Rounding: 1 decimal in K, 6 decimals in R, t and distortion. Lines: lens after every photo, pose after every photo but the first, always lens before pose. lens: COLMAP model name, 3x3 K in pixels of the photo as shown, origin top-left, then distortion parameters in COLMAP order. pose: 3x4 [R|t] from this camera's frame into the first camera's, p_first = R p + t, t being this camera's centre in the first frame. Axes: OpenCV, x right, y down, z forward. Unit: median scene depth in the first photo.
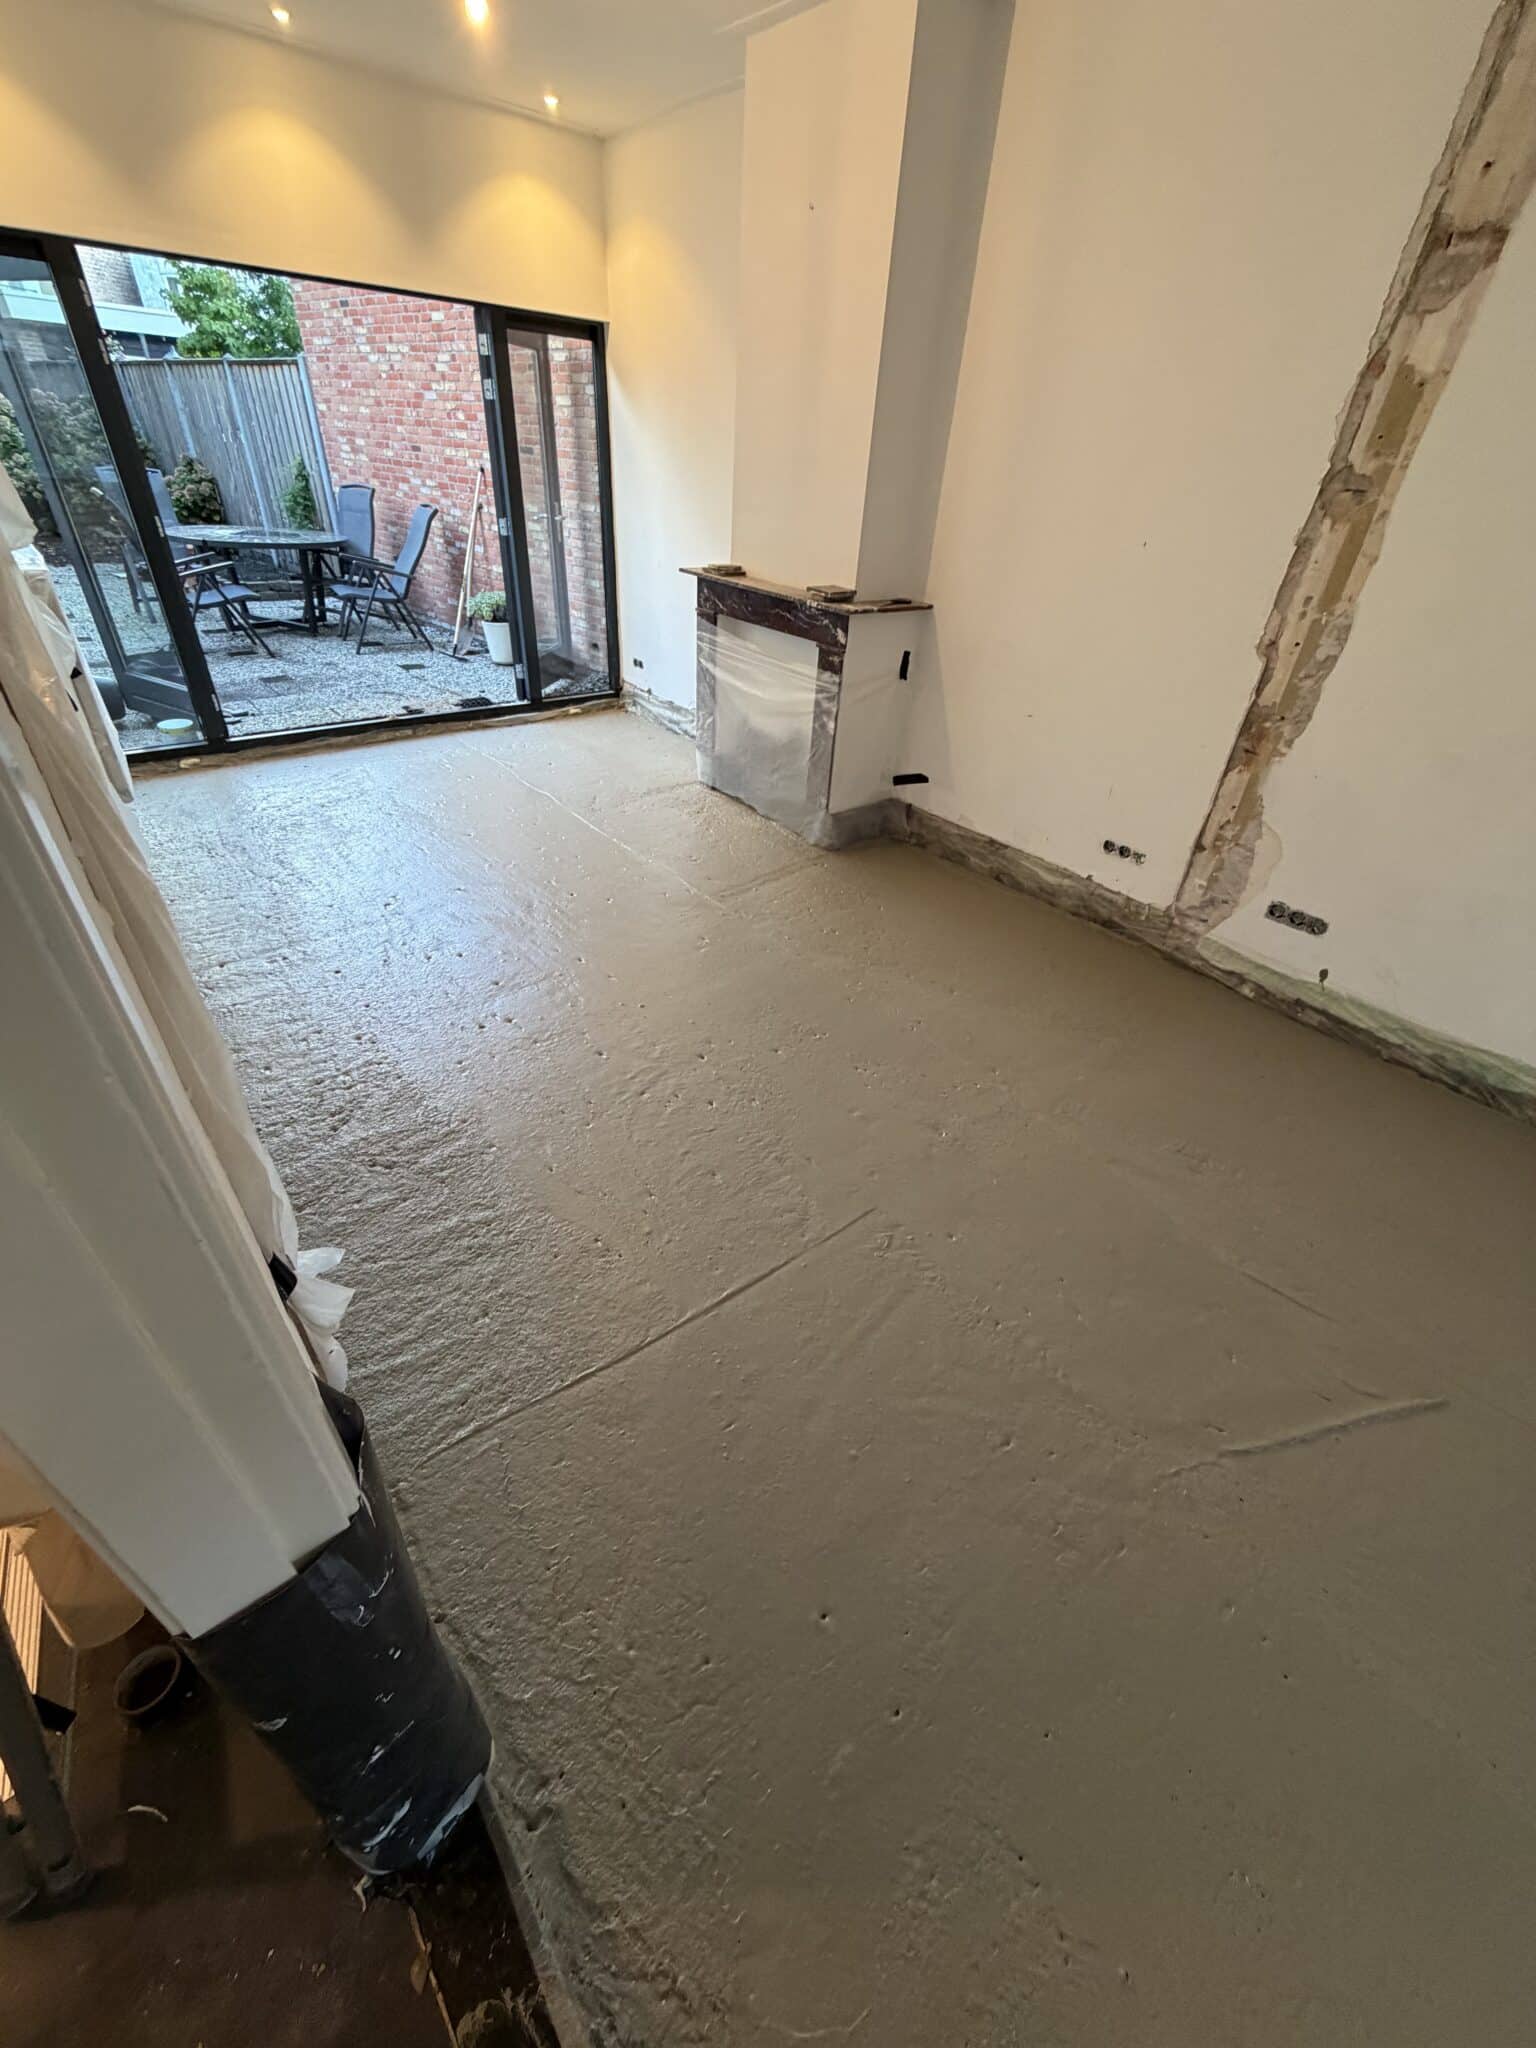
lens RADIAL K [[815.7, 0, 769.9], [0, 815.7, 1016.9], [0, 0, 1]] dist [0.001810, -0.000477]
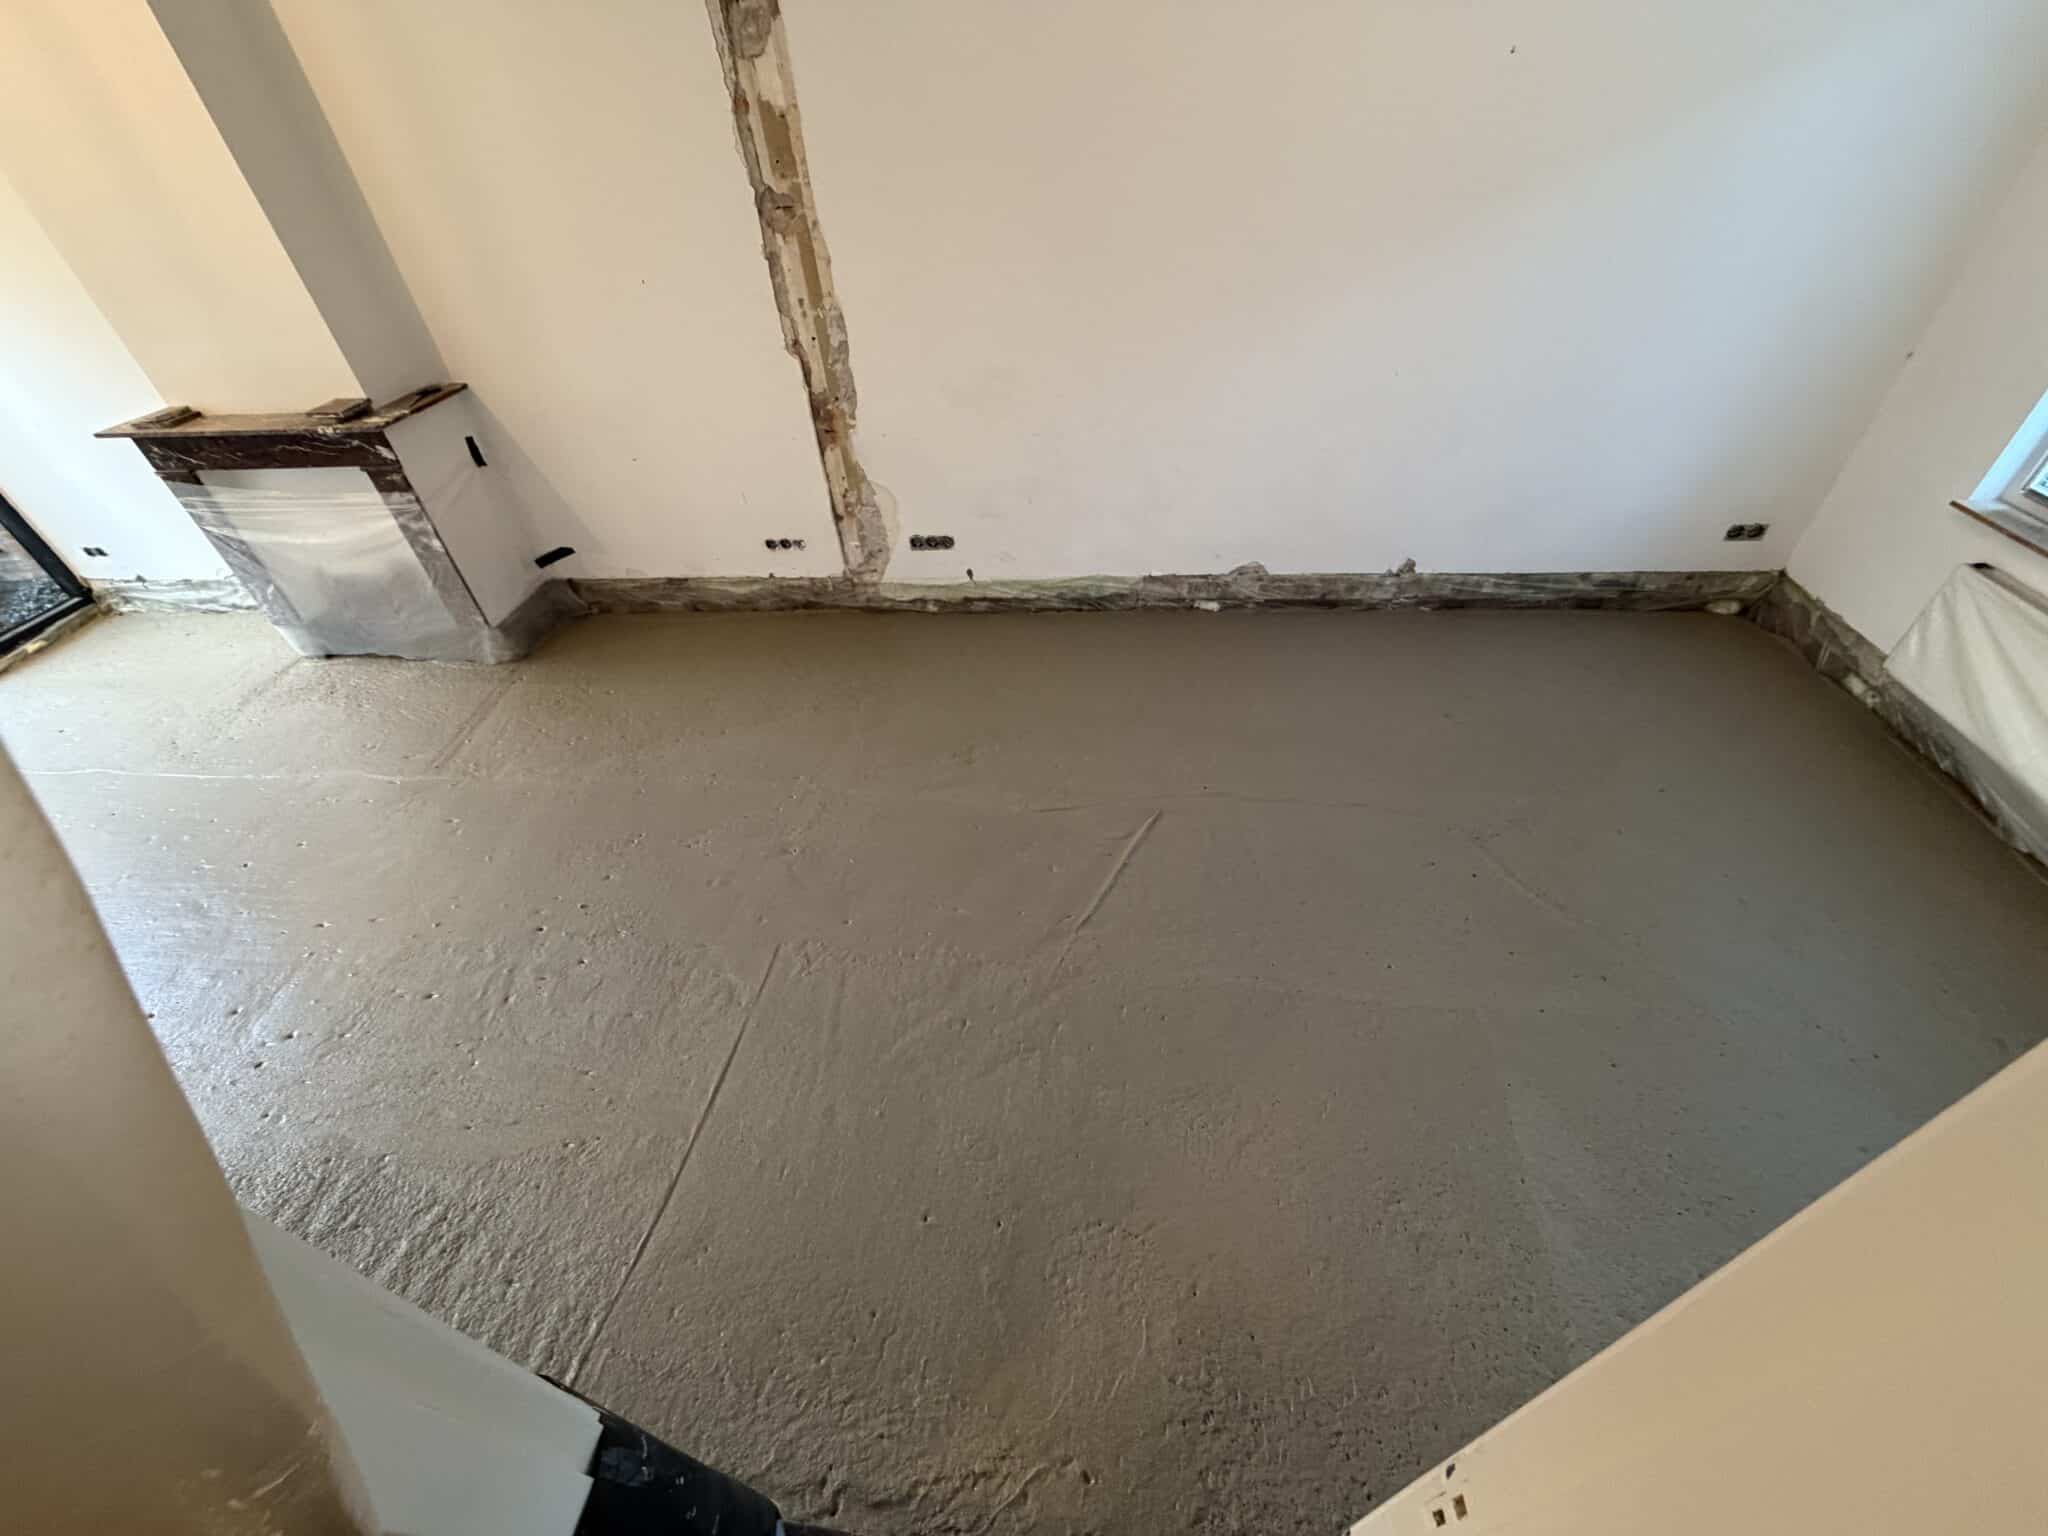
lens RADIAL K [[815.7, 0, 1018.0], [0, 815.7, 767.1], [0, 0, 1]] dist [0.001810, -0.000477]
pose [[0.708895, -0.535894, 0.458570, -0.018382], [0.485853, 0.842331, 0.233292, -0.052836], [-0.511287, 0.057418, 0.857490, -0.111717]]
